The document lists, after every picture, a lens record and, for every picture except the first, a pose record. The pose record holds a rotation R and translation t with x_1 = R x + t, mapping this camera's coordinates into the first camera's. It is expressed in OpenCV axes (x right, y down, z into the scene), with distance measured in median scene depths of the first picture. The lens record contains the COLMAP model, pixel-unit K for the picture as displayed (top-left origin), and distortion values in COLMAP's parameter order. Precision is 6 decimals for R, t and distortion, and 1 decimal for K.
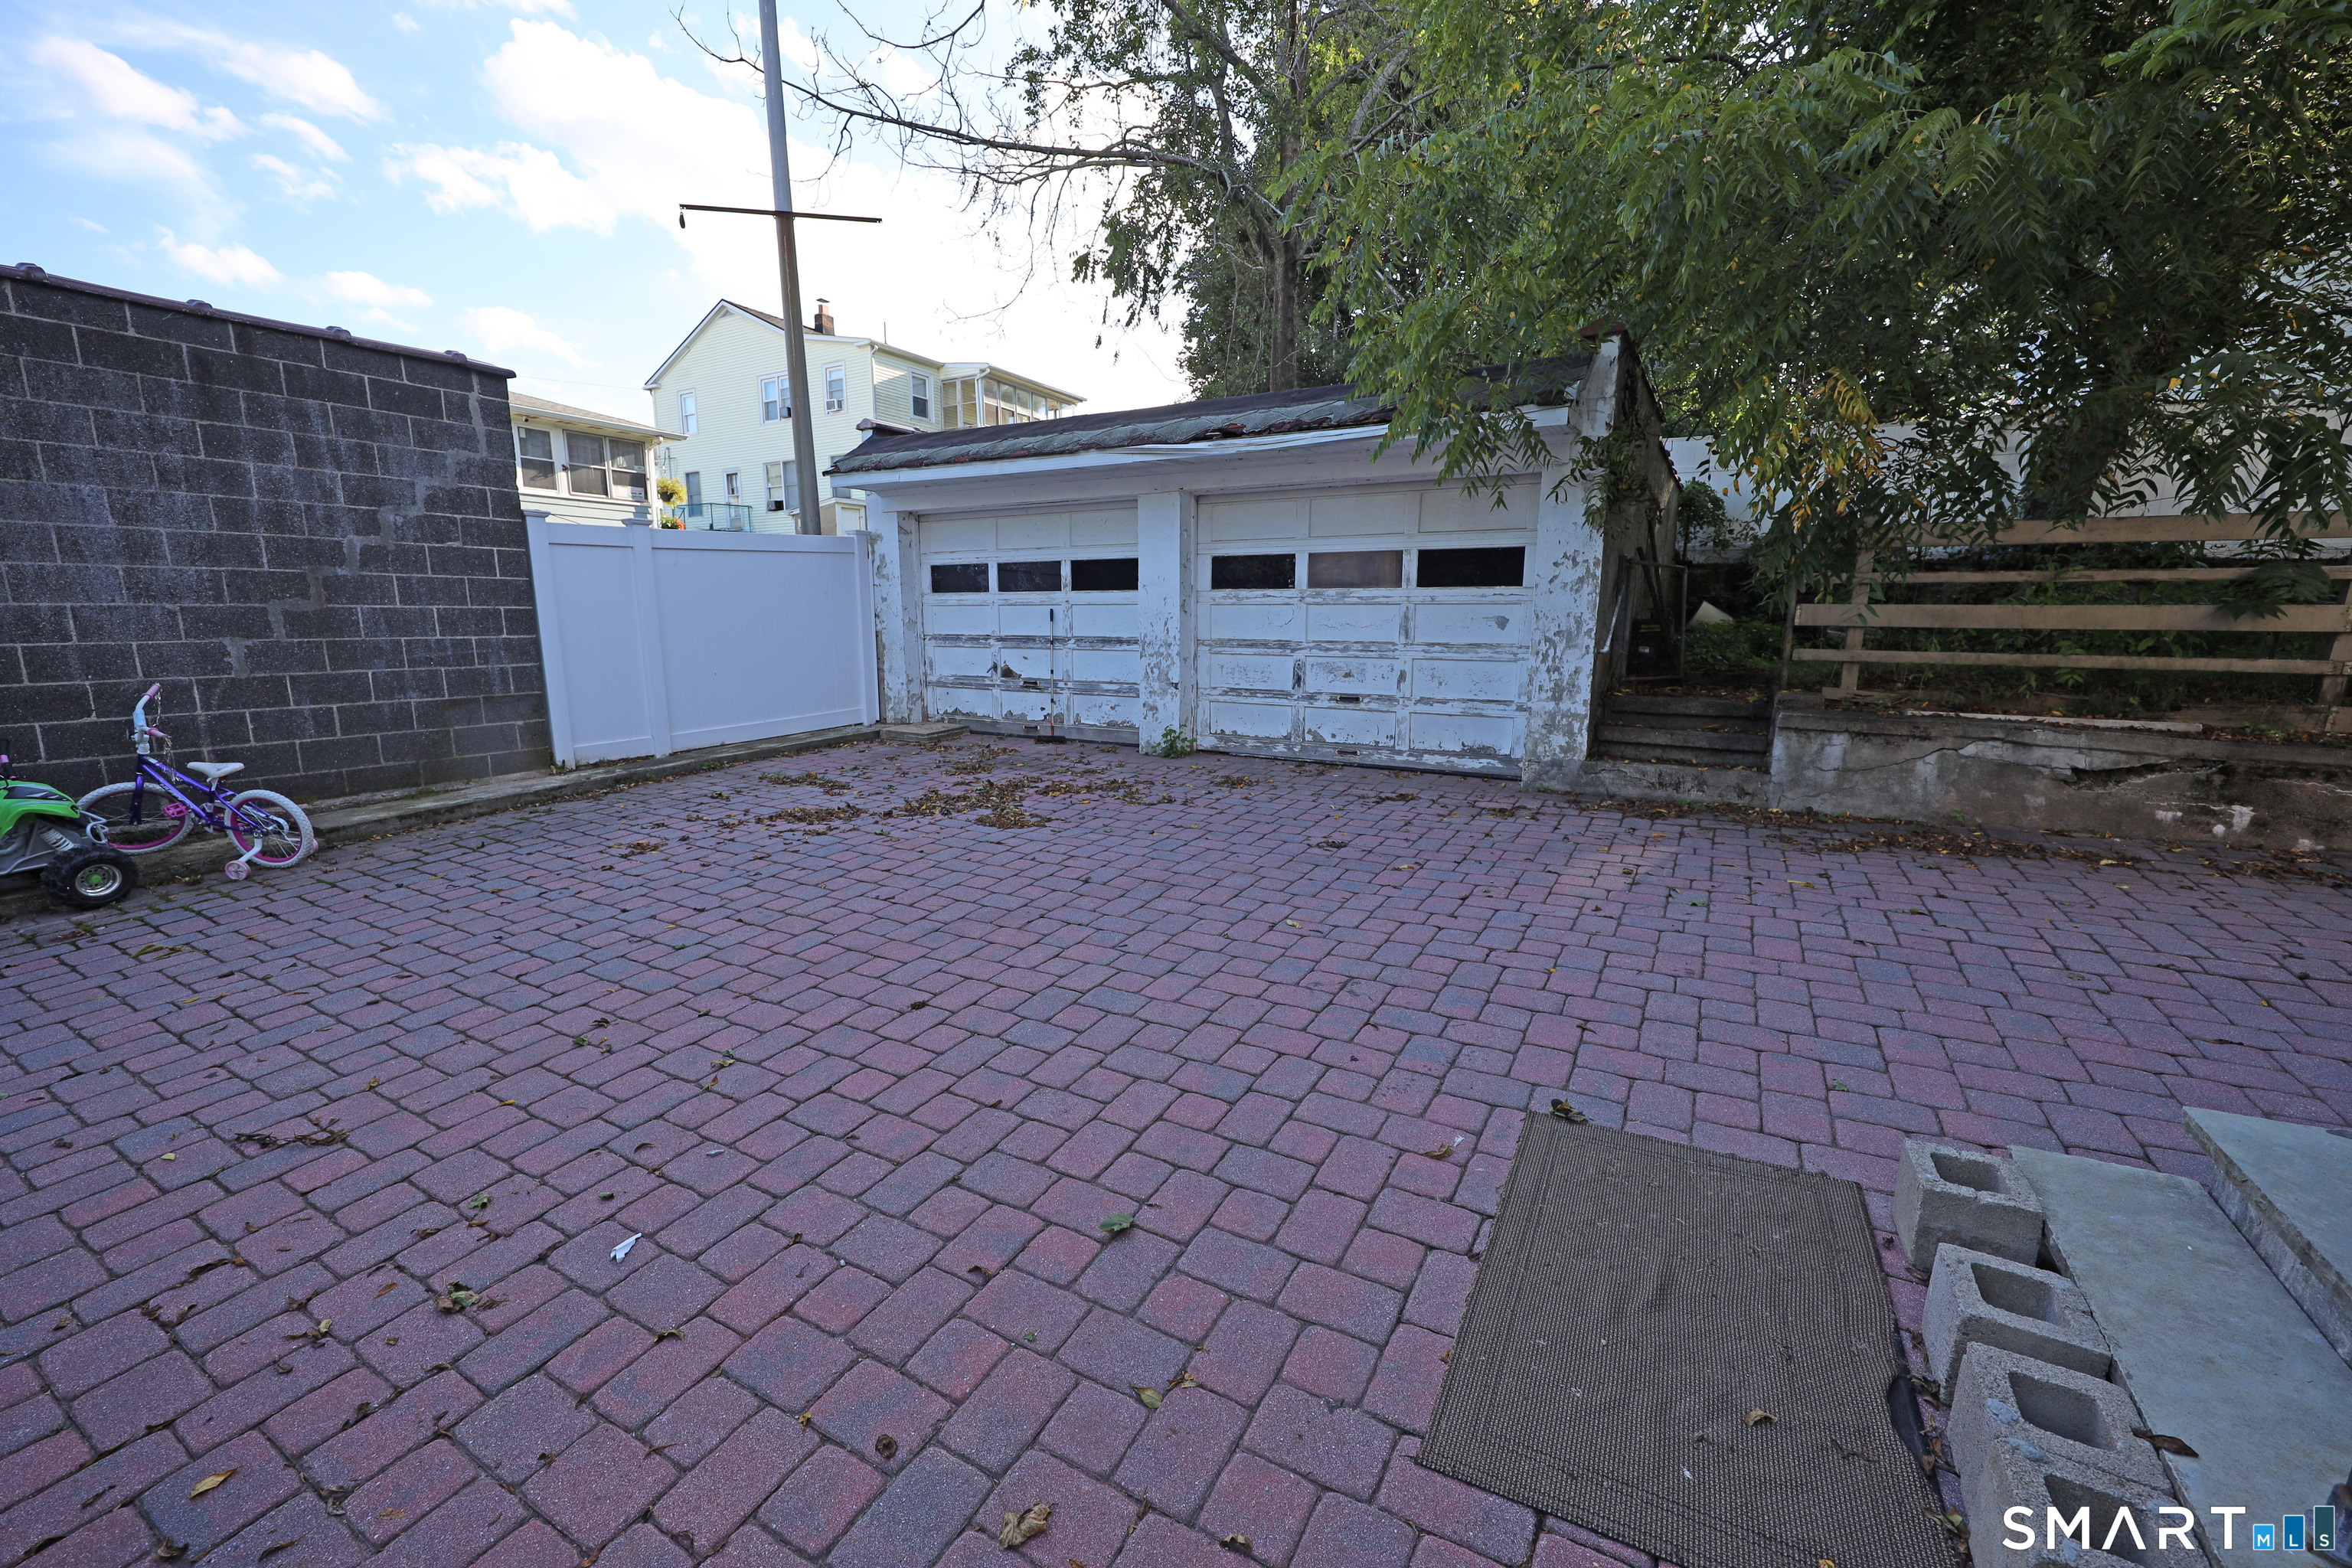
lens RADIAL K [[934.7, 0, 1170.7], [0, 934.7, 781.3], [0, 0, 1]] dist [0.001688, -0.000350]
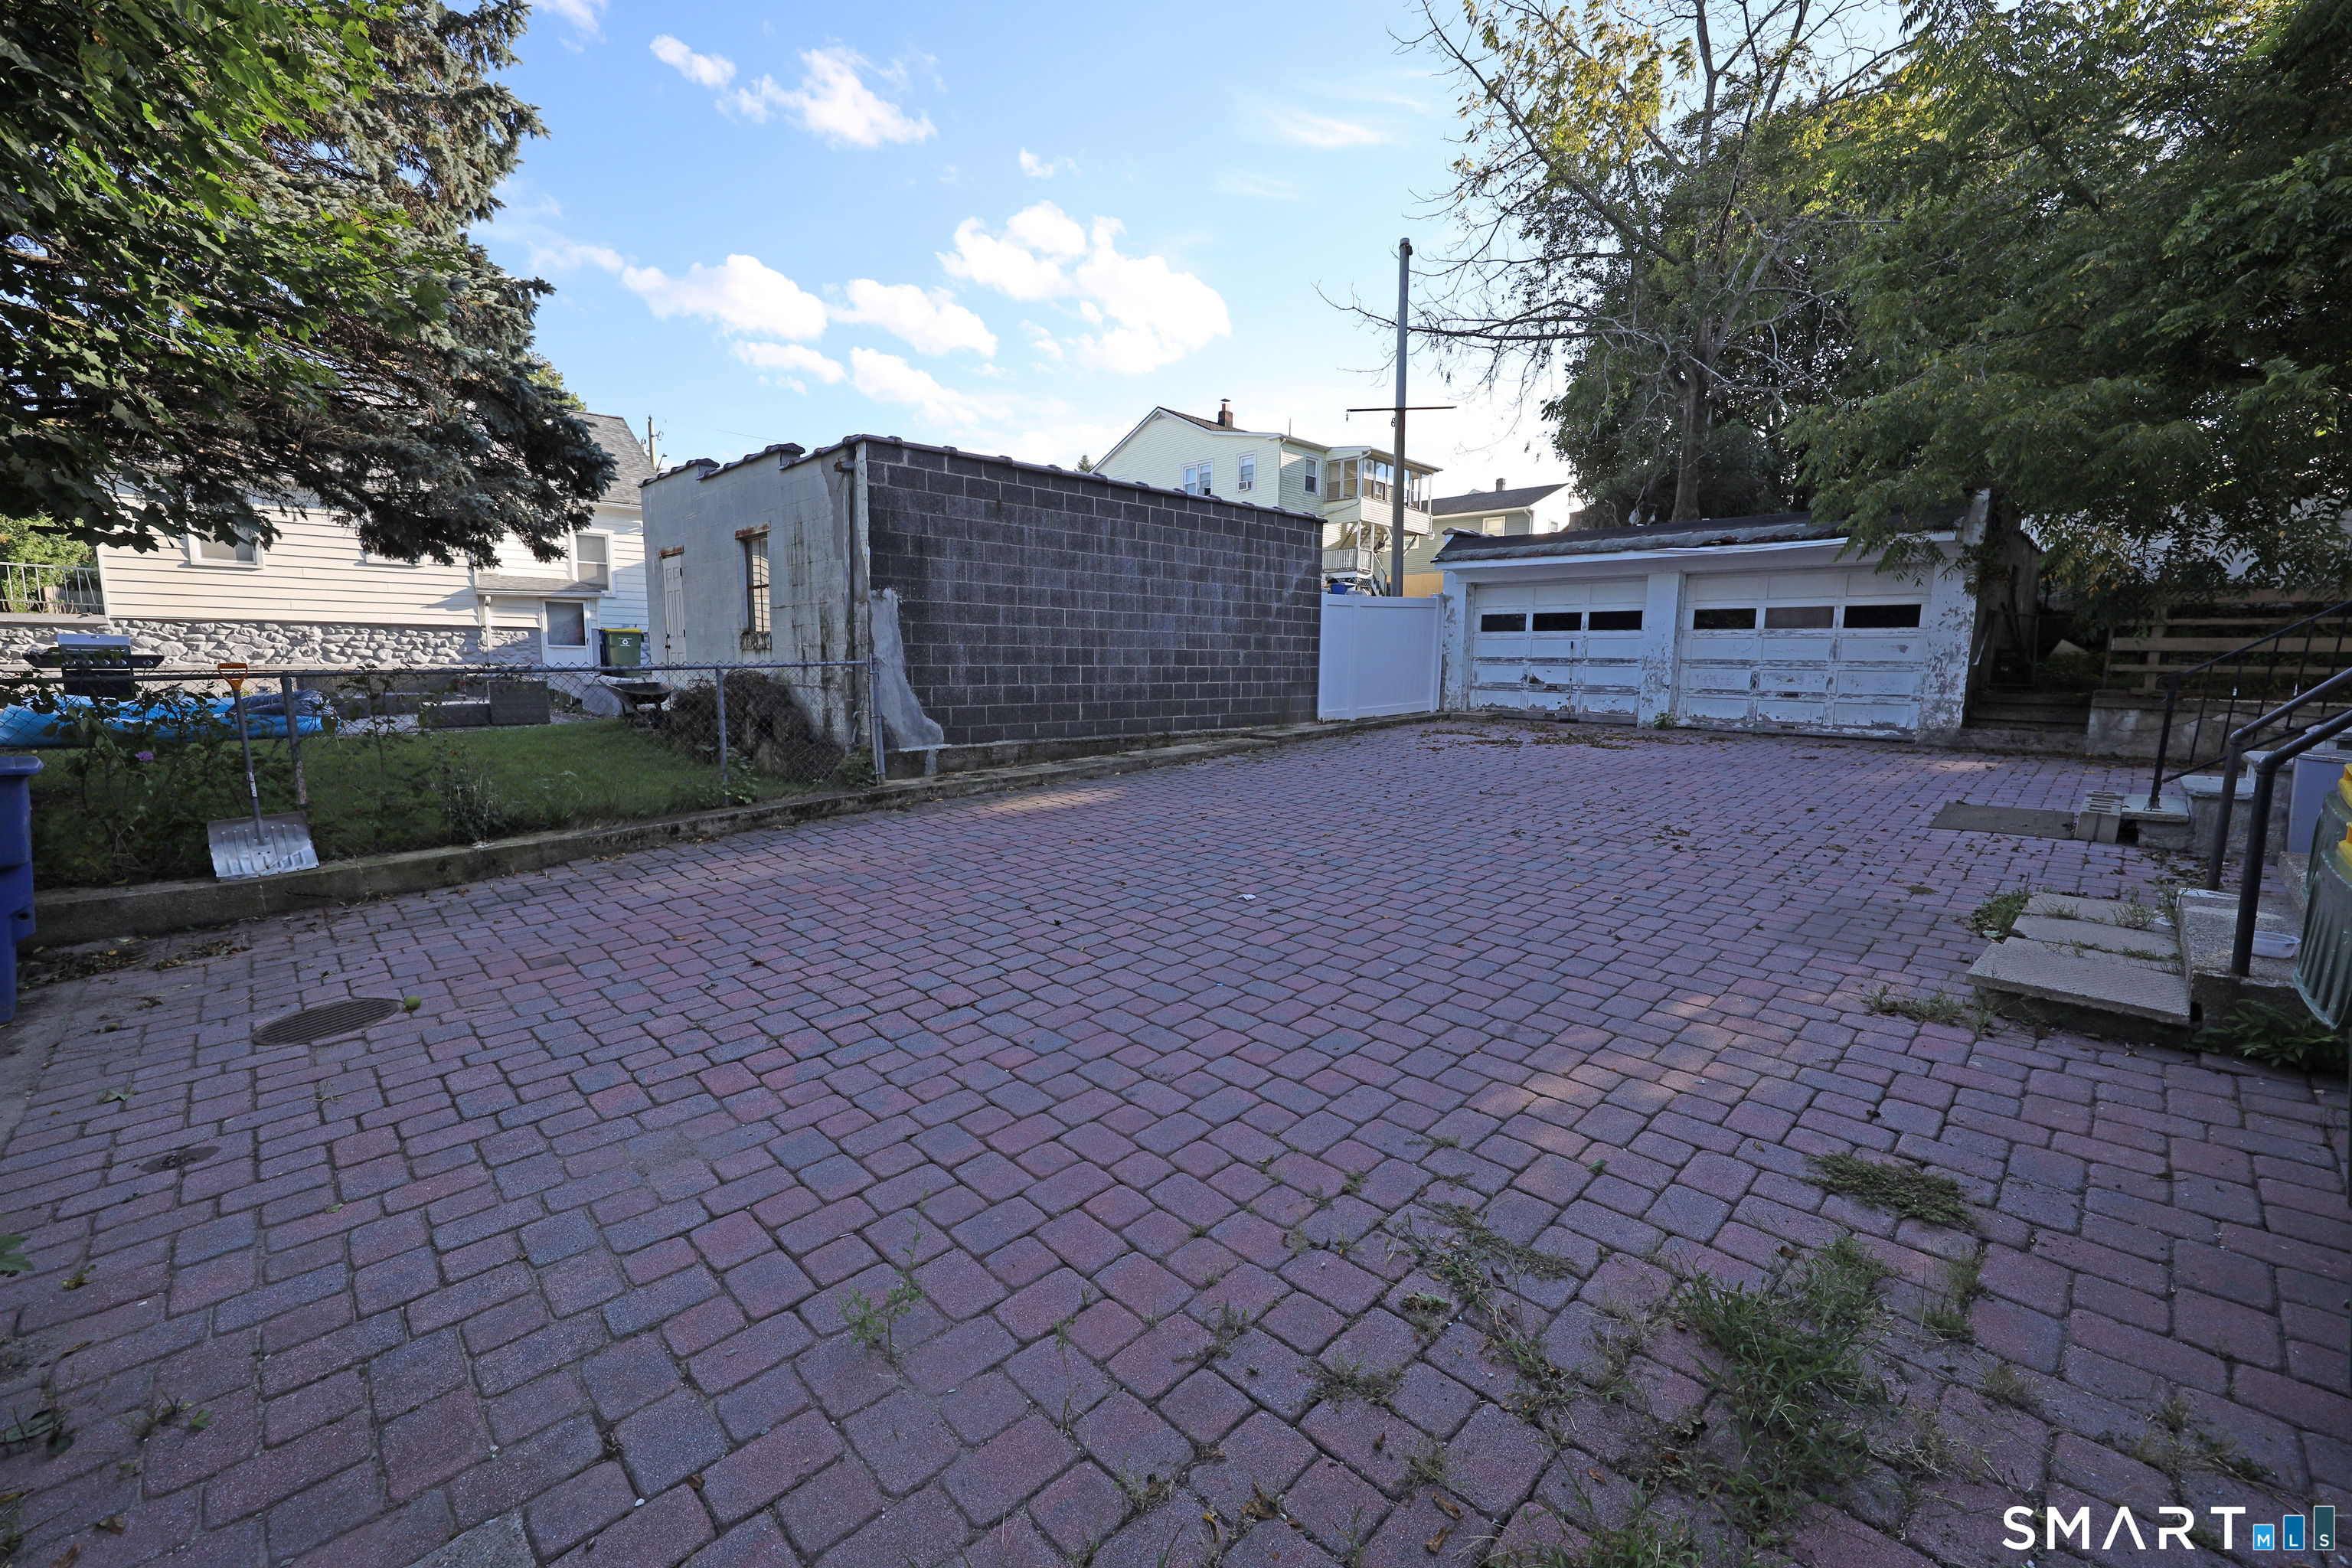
lens RADIAL K [[934.7, 0, 1176.4], [0, 934.7, 781.3], [0, 0, 1]] dist [0.001688, -0.000350]
pose [[0.961592, 0.046041, -0.270592, -0.389965], [-0.058759, 0.997507, -0.039086, 0.188121], [0.268118, 0.053484, 0.961900, -0.853915]]
